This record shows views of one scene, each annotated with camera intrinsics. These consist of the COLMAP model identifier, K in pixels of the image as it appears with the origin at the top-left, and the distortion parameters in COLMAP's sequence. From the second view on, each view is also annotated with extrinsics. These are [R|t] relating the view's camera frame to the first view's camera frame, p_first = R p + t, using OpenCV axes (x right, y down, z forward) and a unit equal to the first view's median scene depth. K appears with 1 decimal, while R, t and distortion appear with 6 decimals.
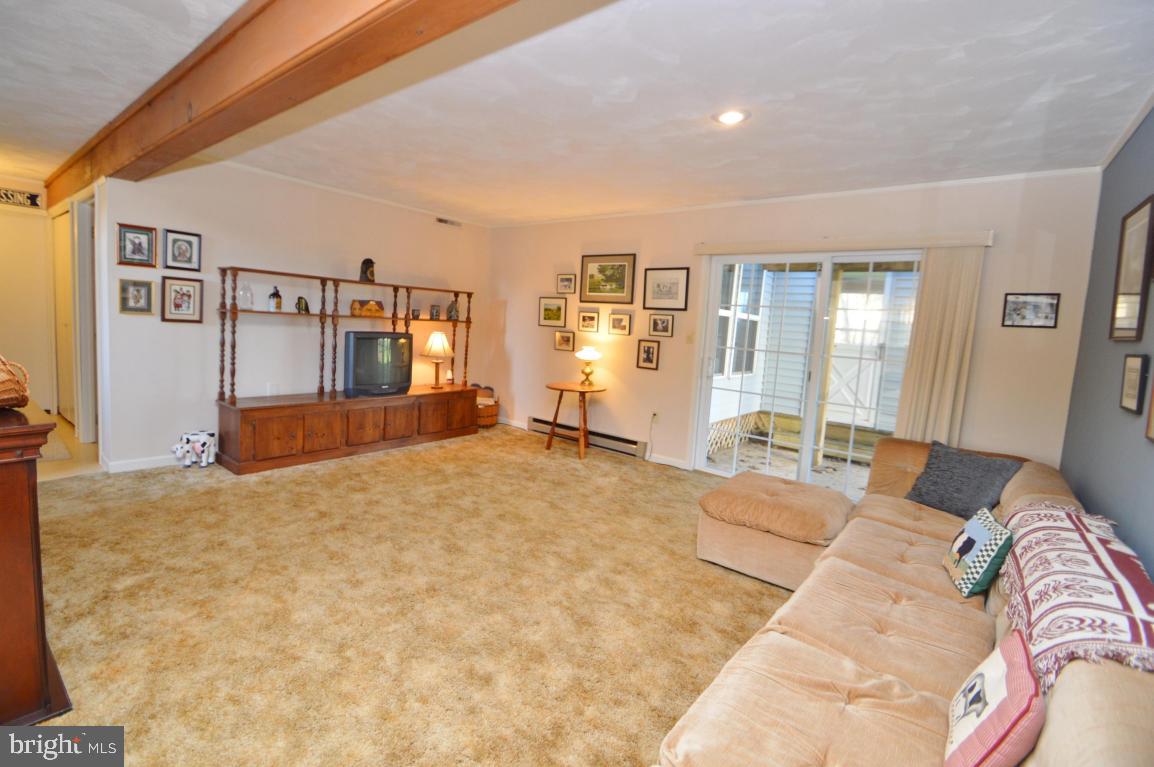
lens RADIAL K [[508.4, 0, 559.0], [0, 508.4, 365.1], [0, 0, 1]] dist [0.023230, -0.022251]
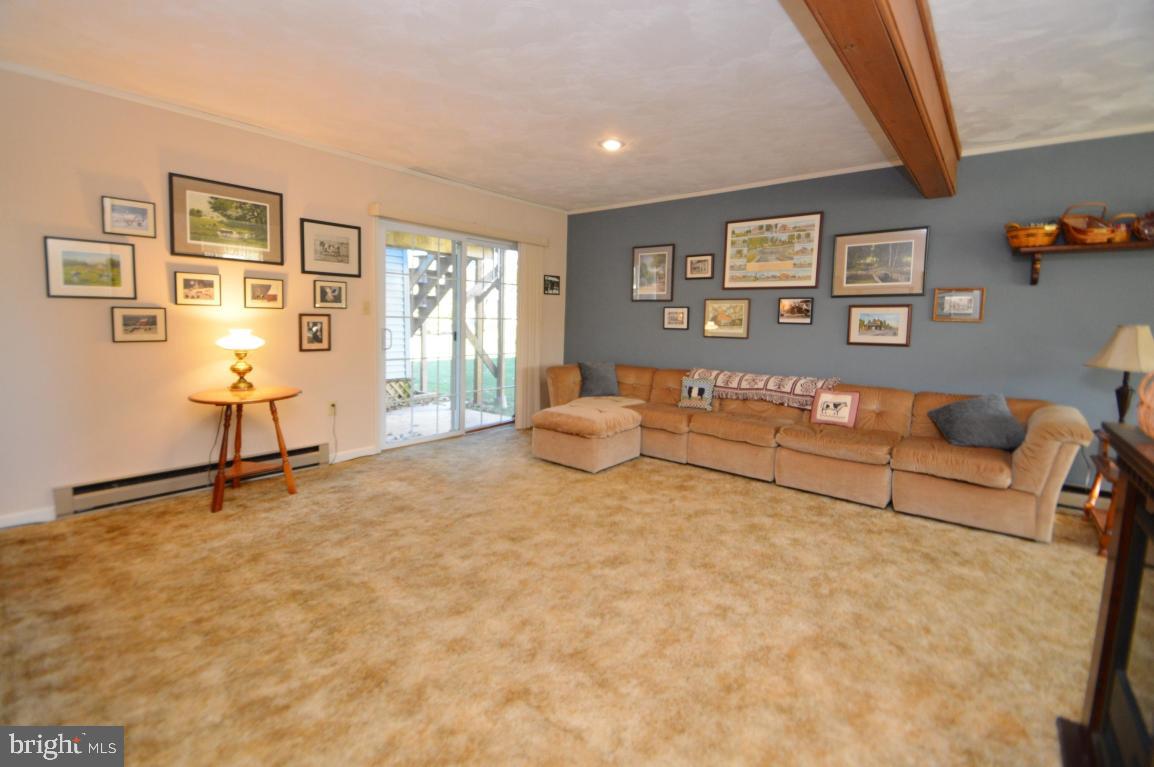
lens RADIAL K [[508.4, 0, 559.0], [0, 508.4, 365.1], [0, 0, 1]] dist [0.023230, -0.022251]
pose [[0.030270, -0.153675, 0.987658, -0.604049], [0.066963, 0.986202, 0.151397, -0.065915], [-0.997296, 0.061554, 0.040143, 0.613440]]
